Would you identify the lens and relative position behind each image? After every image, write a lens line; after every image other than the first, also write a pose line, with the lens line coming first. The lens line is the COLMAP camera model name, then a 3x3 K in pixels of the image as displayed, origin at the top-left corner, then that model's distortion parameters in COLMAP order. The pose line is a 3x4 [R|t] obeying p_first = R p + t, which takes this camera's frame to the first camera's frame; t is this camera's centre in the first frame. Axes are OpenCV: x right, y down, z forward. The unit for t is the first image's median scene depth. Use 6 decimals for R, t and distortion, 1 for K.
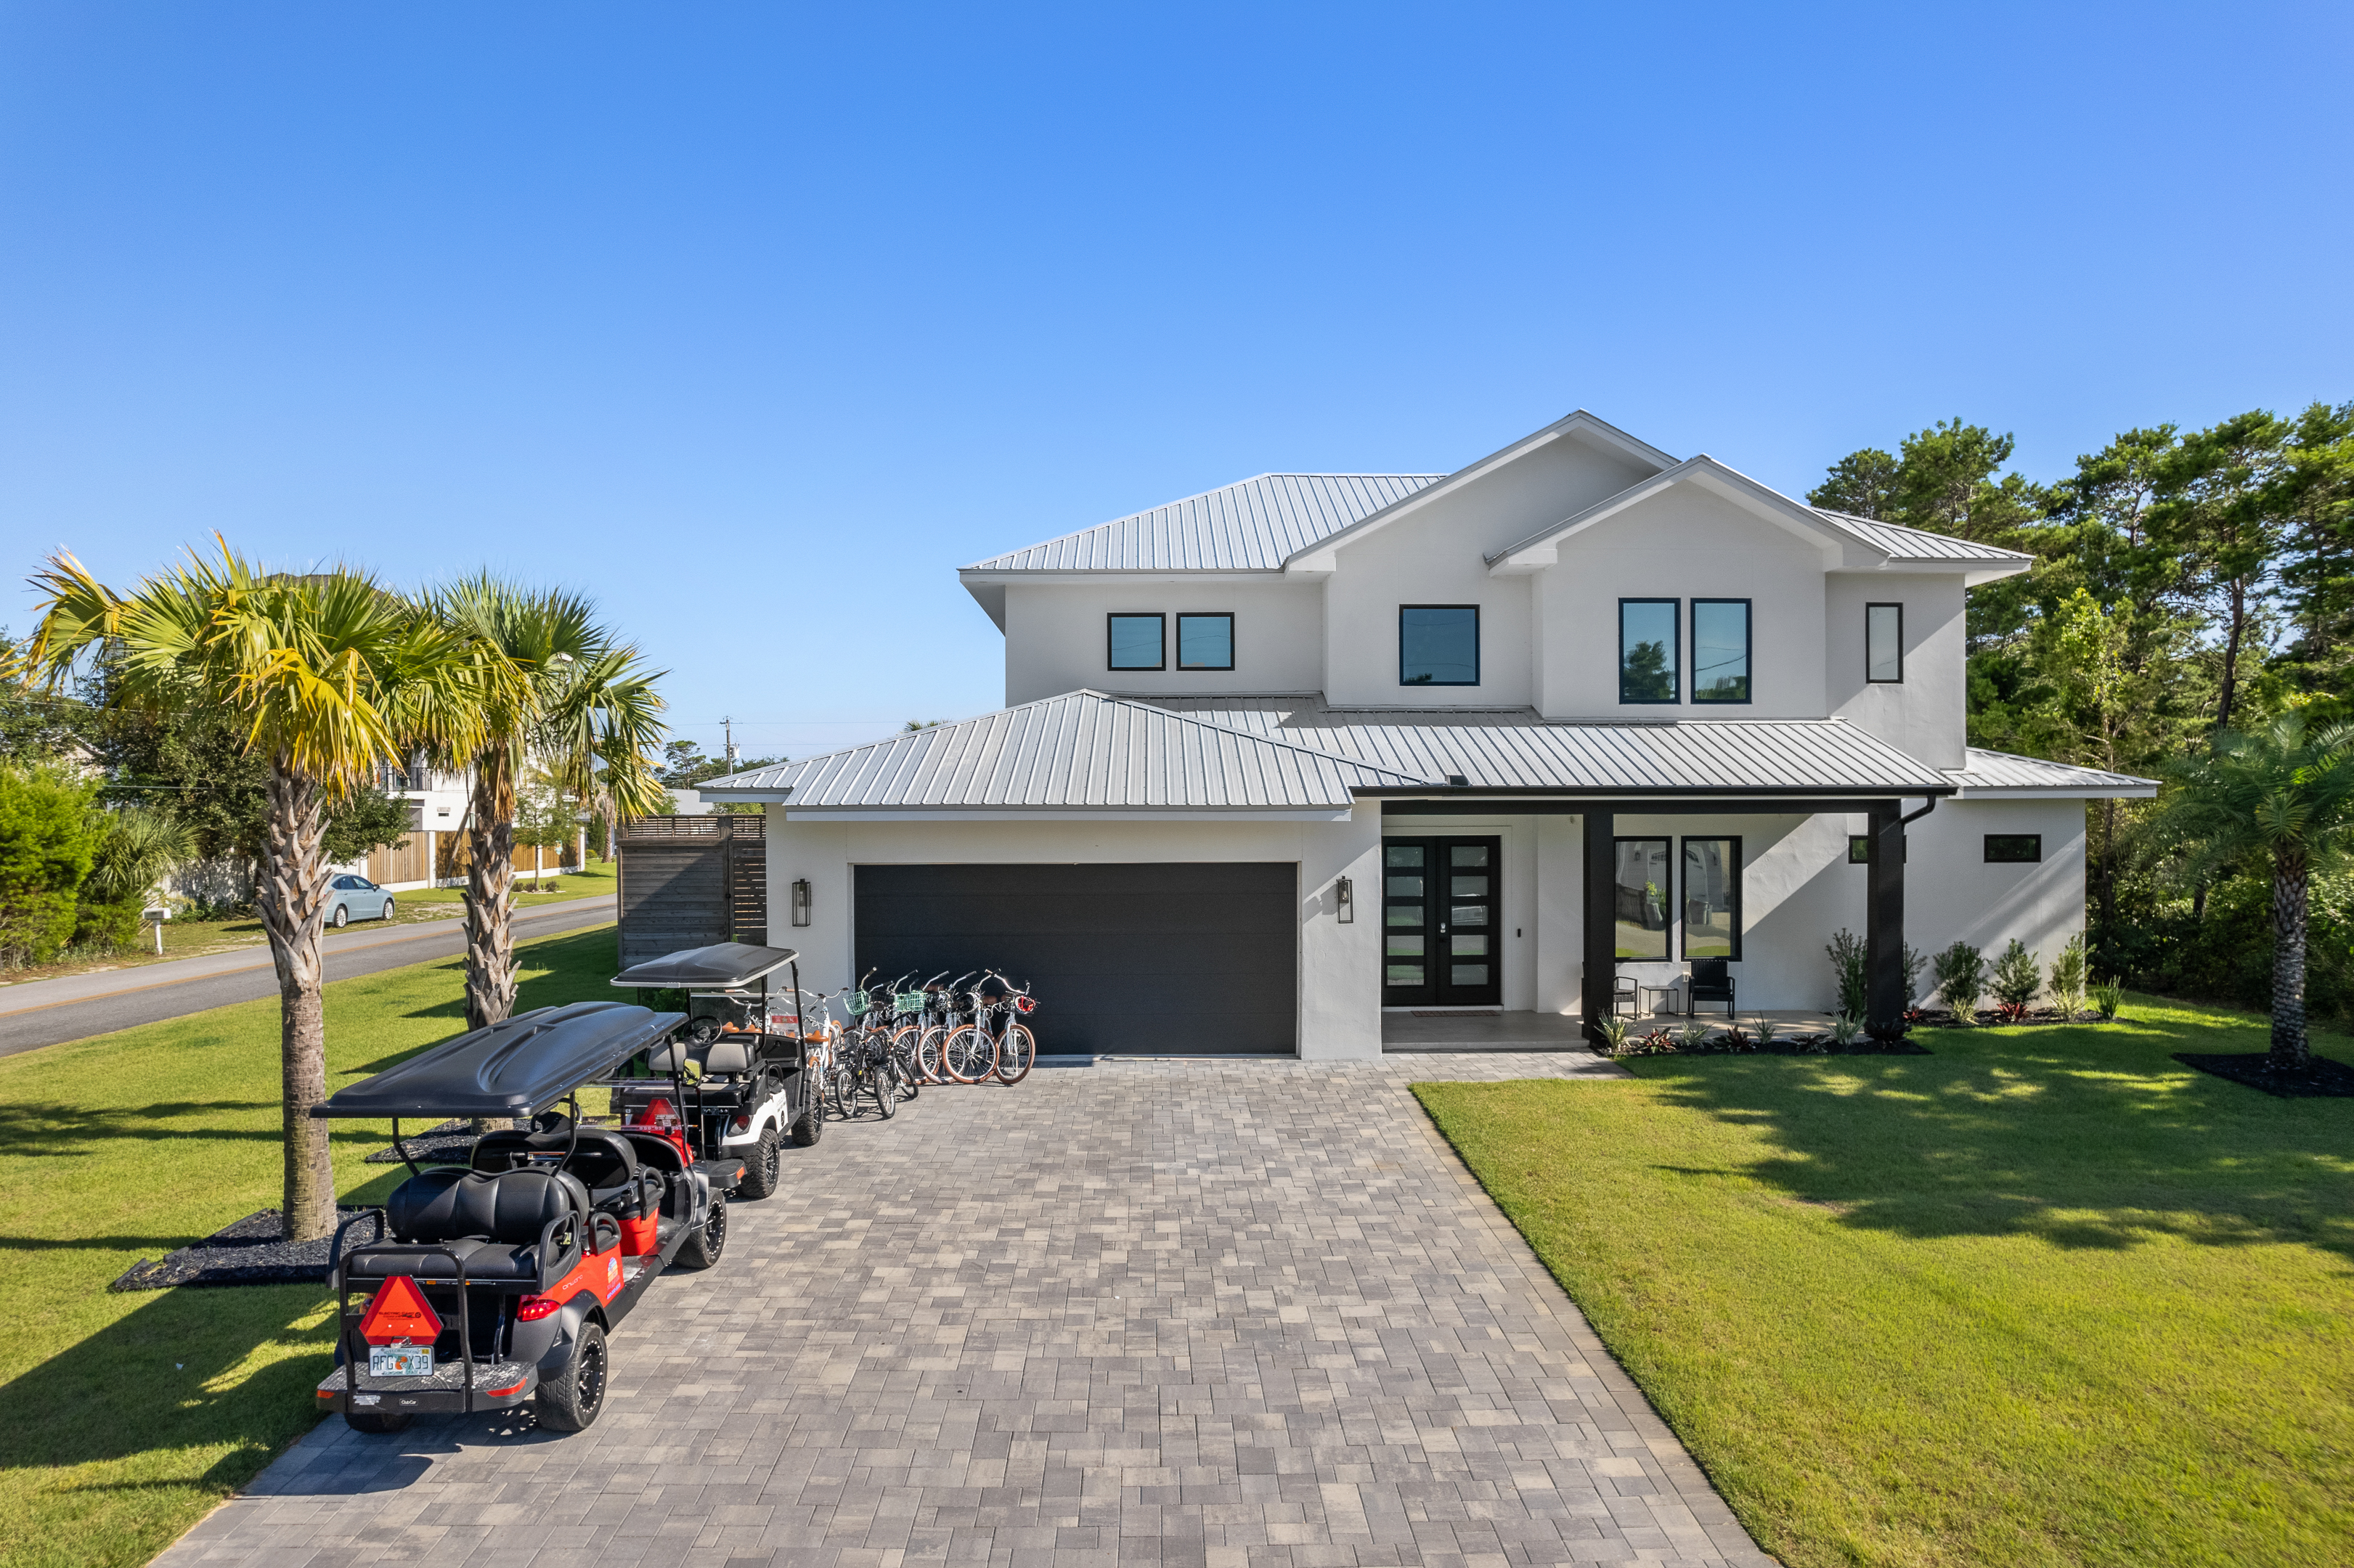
lens RADIAL K [[1507.3, 0, 1186.0], [0, 1507.3, 795.0], [0, 0, 1]] dist [-0.034758, 0.020056]
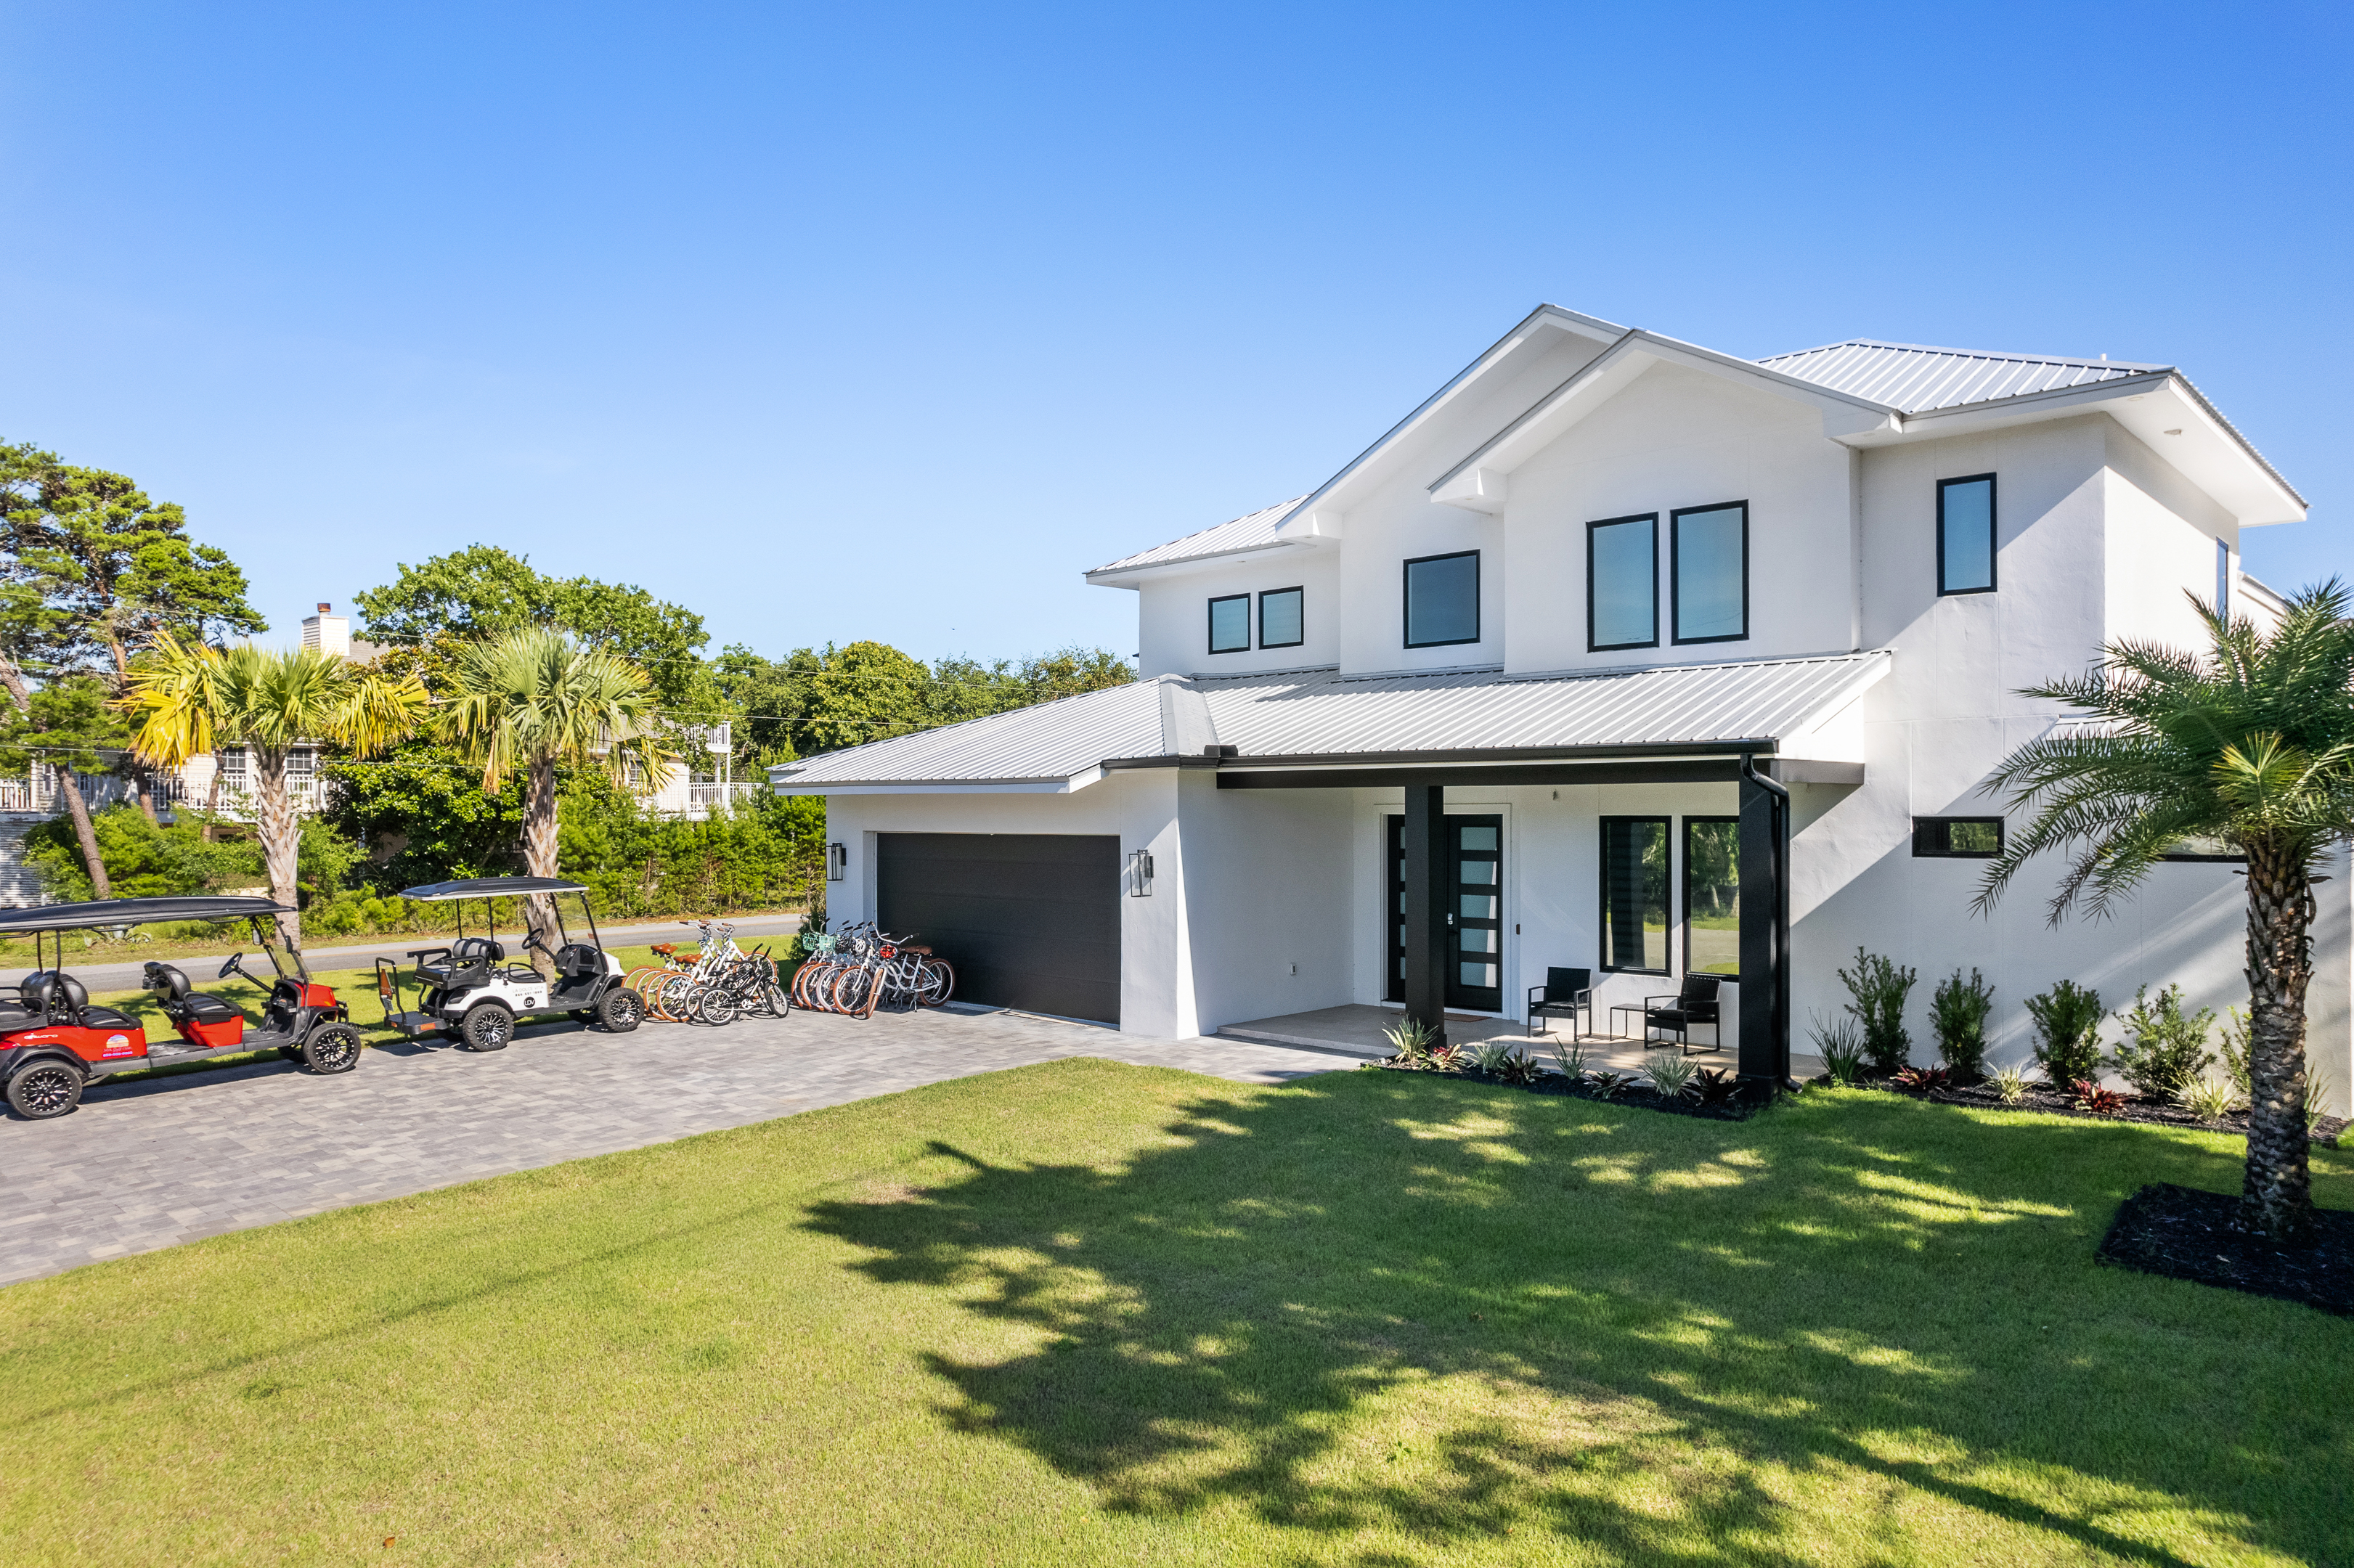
lens RADIAL K [[1507.3, 0, 1186.7], [0, 1507.3, 783.7], [0, 0, 1]] dist [-0.034758, 0.020056]
pose [[0.710211, -0.009705, -0.703922, 1.118741], [0.006881, 0.999953, -0.006844, 0.022742], [0.703955, 0.000017, 0.710244, 0.425729]]
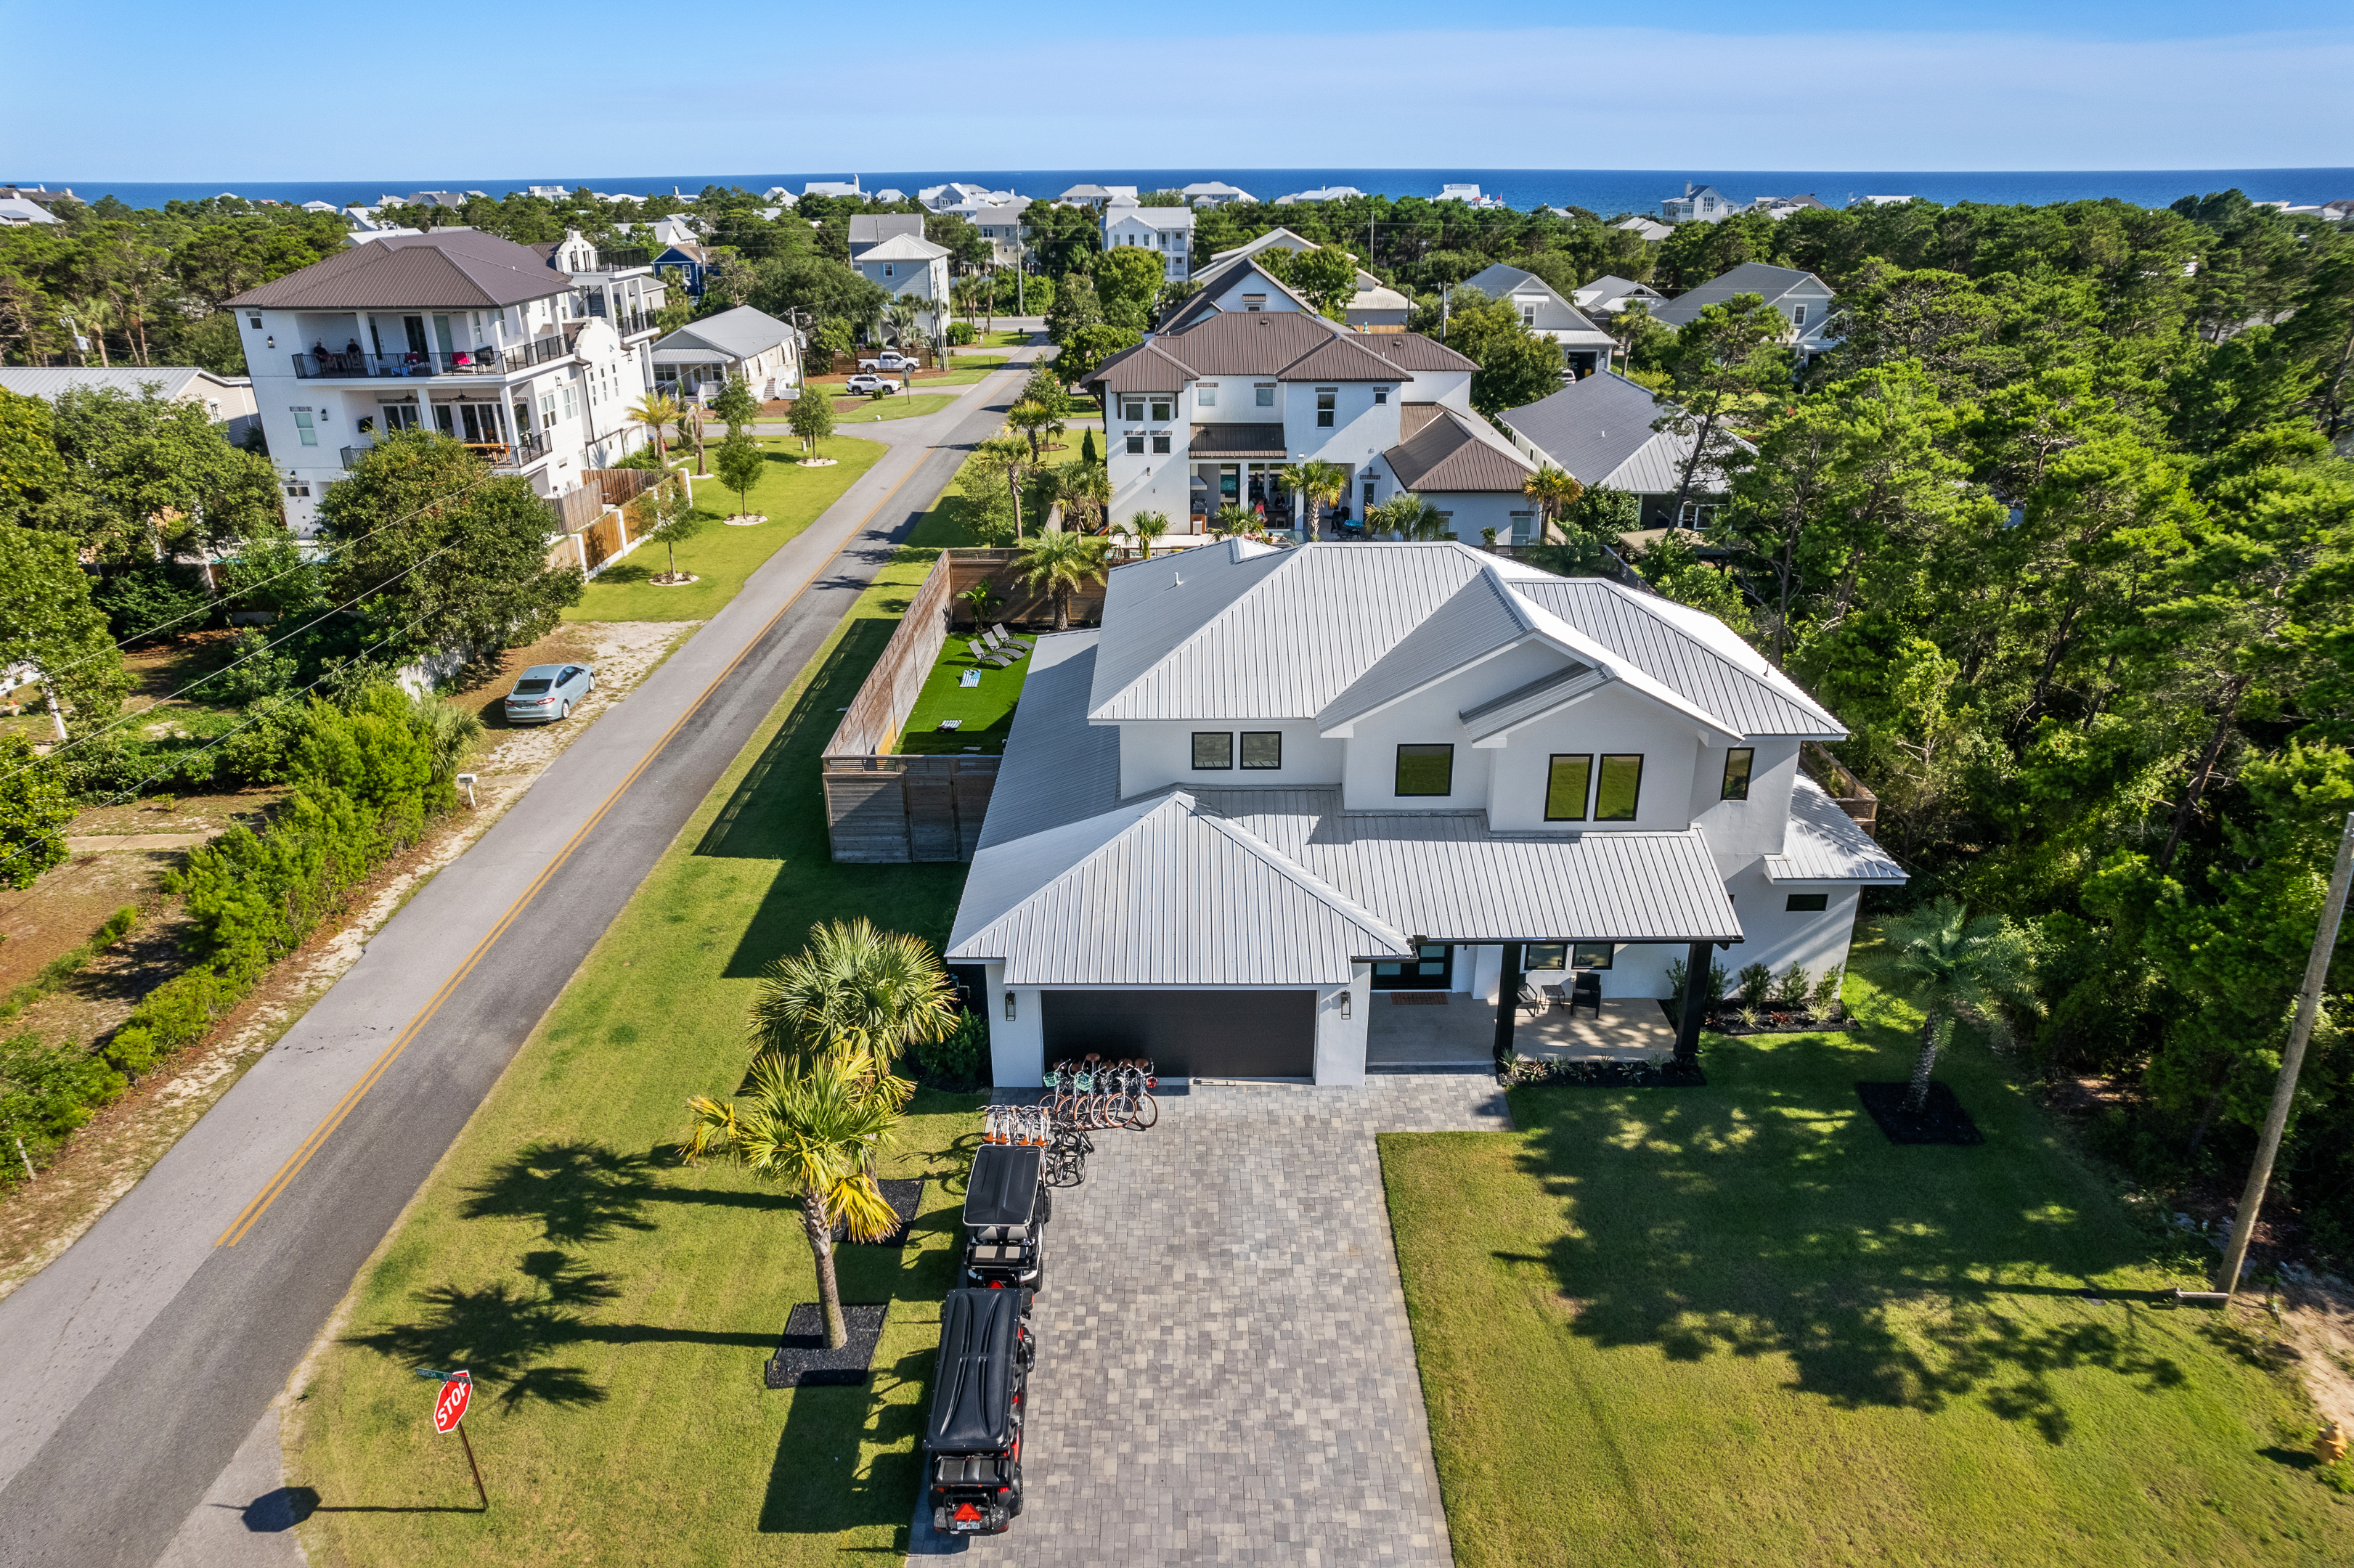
lens RADIAL K [[1507.3, 0, 1186.7], [0, 1507.3, 783.5], [0, 0, 1]] dist [-0.034758, 0.020056]
pose [[0.999734, 0.005263, -0.022474, -0.040119], [0.003933, 0.920583, 0.390527, -1.052606], [0.022744, -0.390511, 0.920317, -0.530862]]
